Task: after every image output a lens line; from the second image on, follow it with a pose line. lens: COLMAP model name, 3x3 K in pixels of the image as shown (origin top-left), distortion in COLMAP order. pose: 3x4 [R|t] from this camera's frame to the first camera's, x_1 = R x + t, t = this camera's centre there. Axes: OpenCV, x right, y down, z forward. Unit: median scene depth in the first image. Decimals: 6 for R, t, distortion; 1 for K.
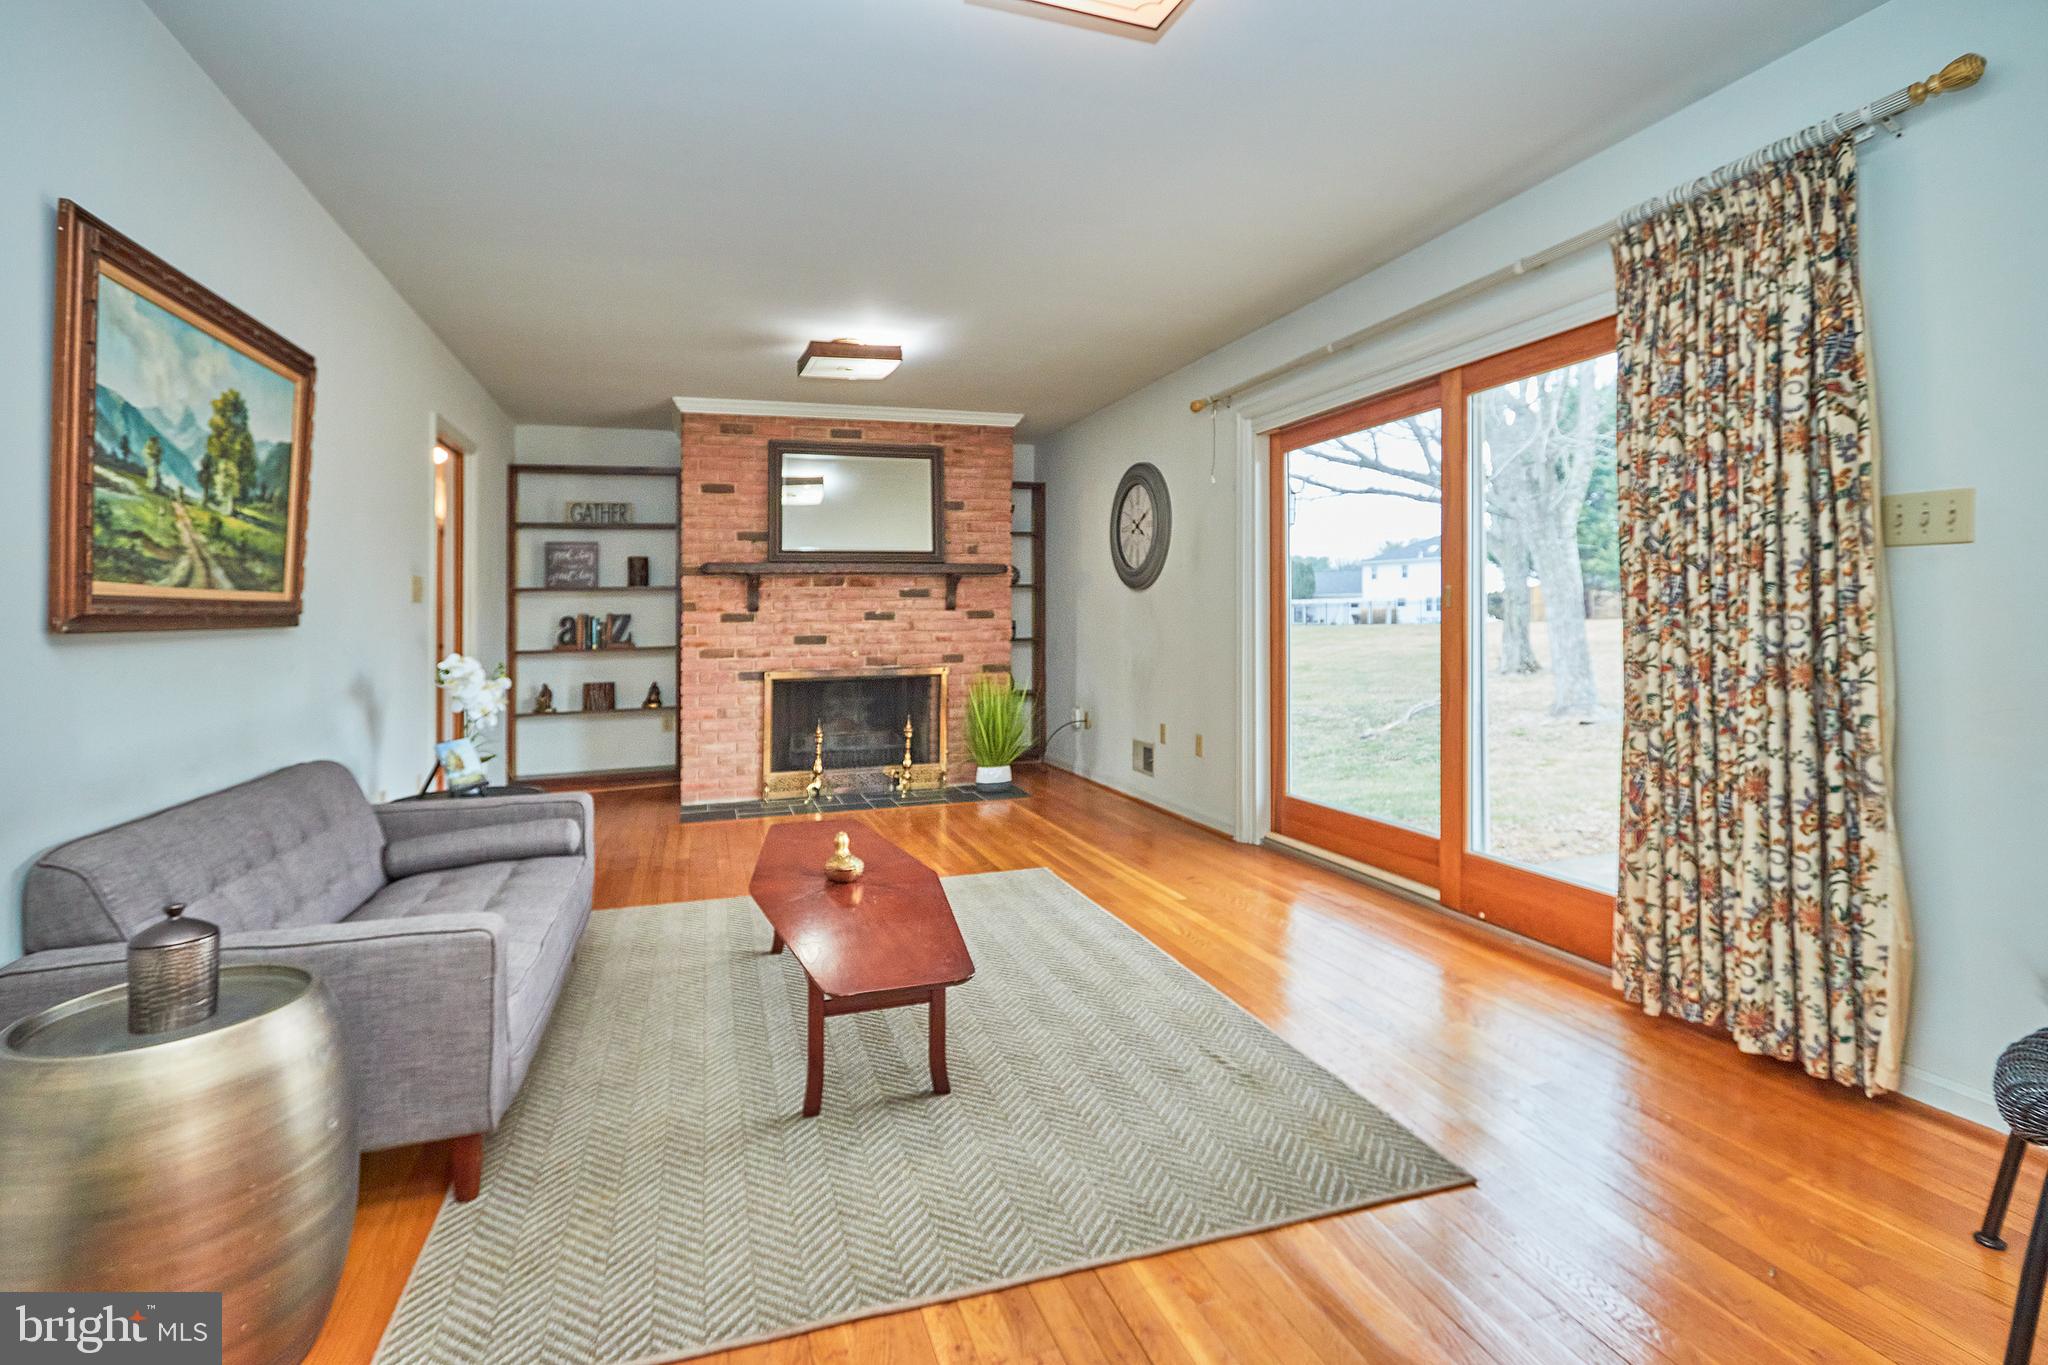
lens RADIAL K [[946.2, 0, 976.5], [0, 946.2, 600.5], [0, 0, 1]] dist [0.010948, -0.000631]
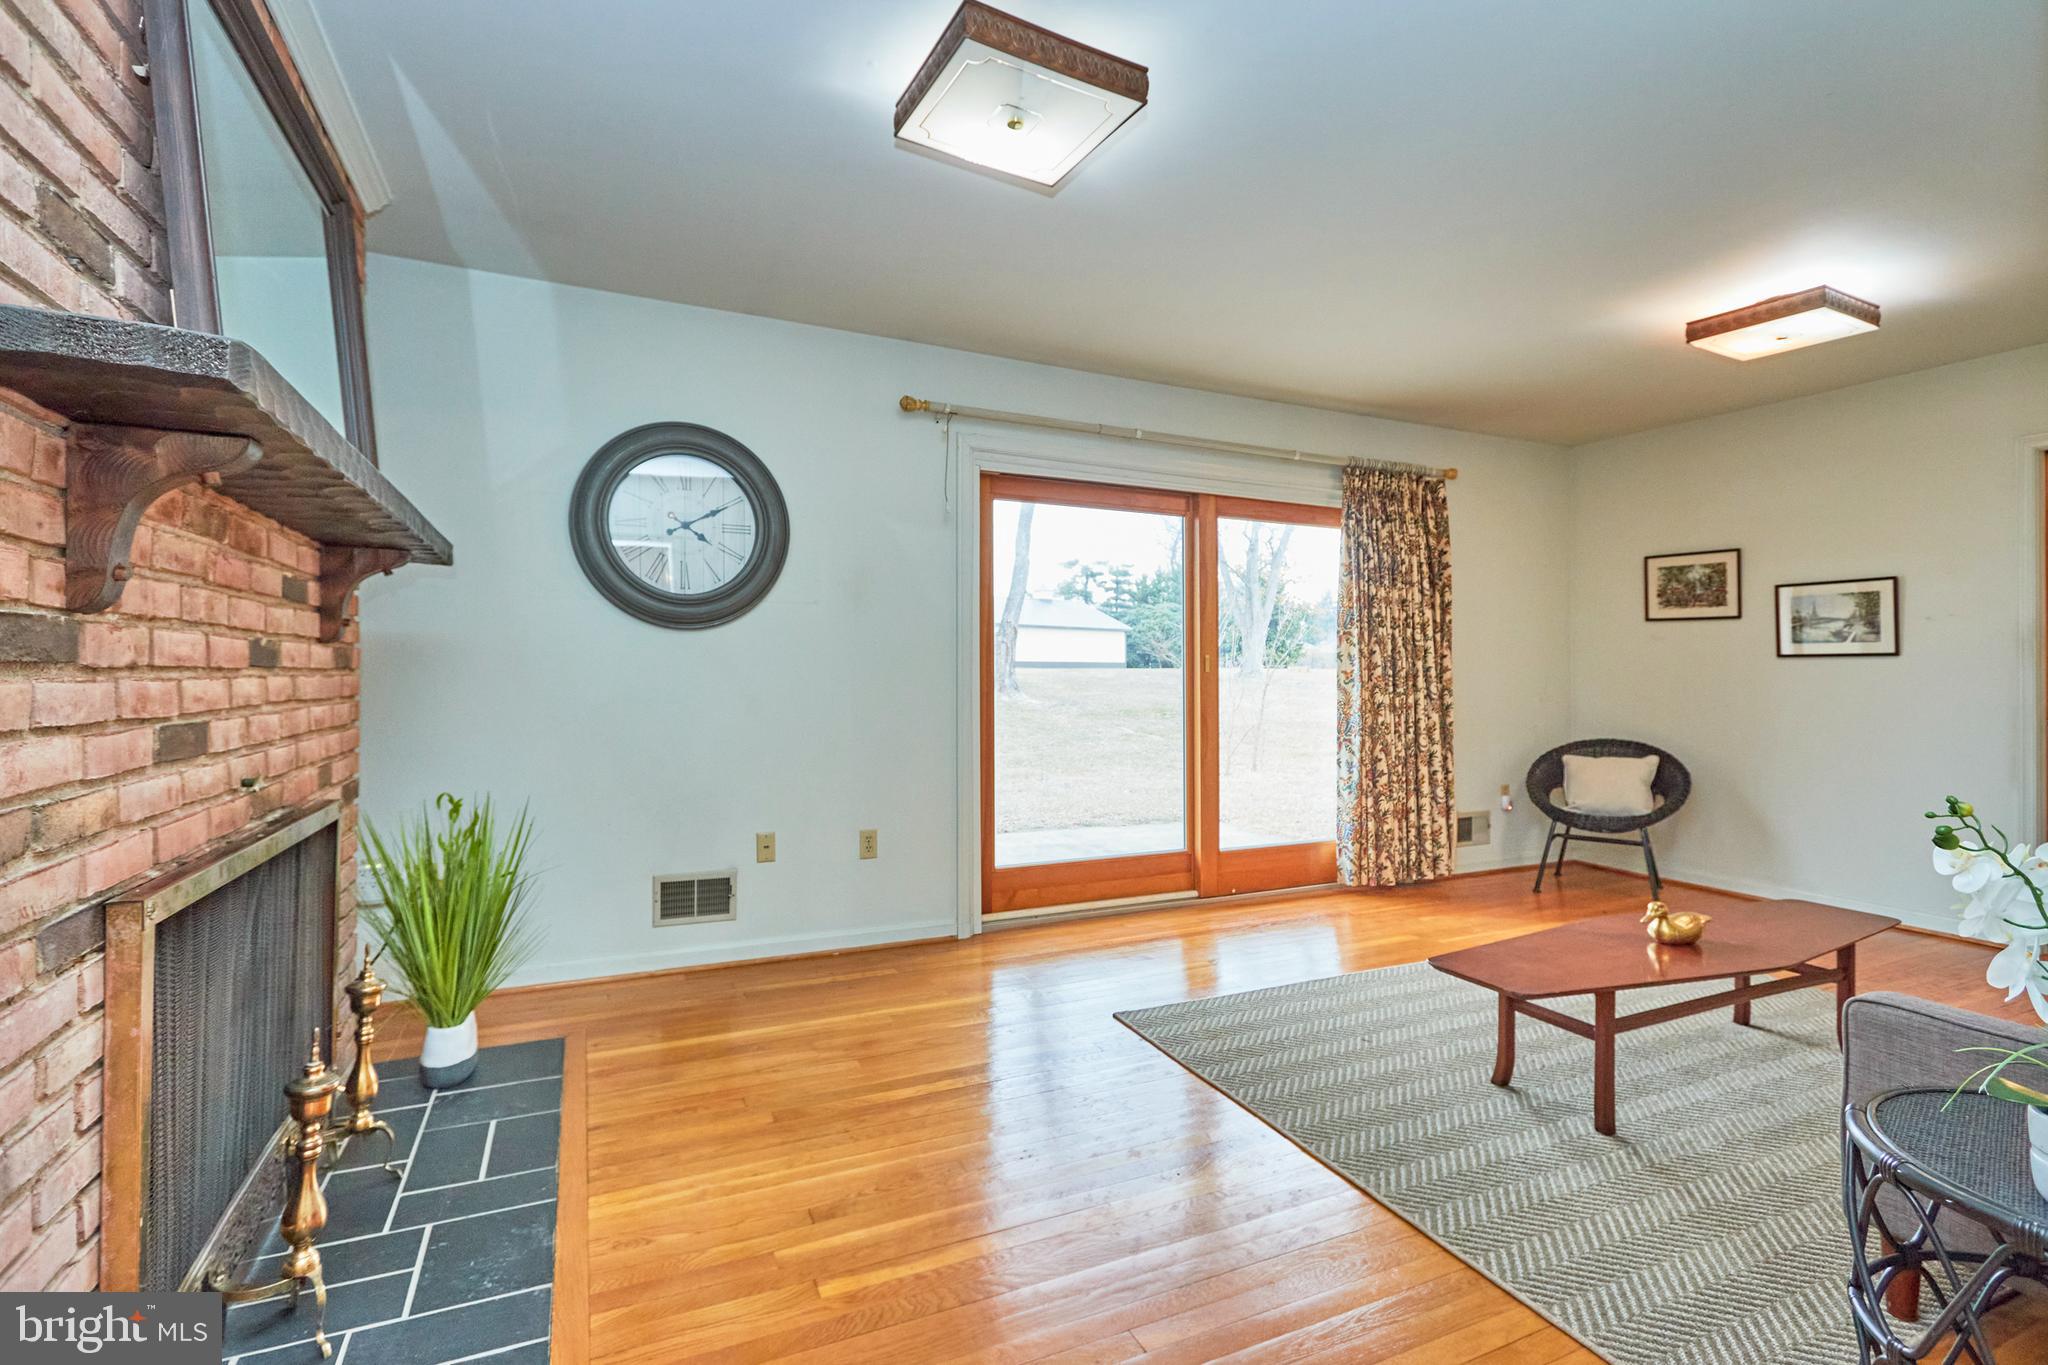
lens RADIAL K [[946.2, 0, 1015.2], [0, 946.2, 670.0], [0, 0, 1]] dist [0.010948, -0.000631]
pose [[-0.138757, 0.020294, 0.990119, -0.993490], [-0.023634, 0.999437, -0.023797, 0.053885], [-0.990044, -0.026702, -0.138199, 1.850242]]
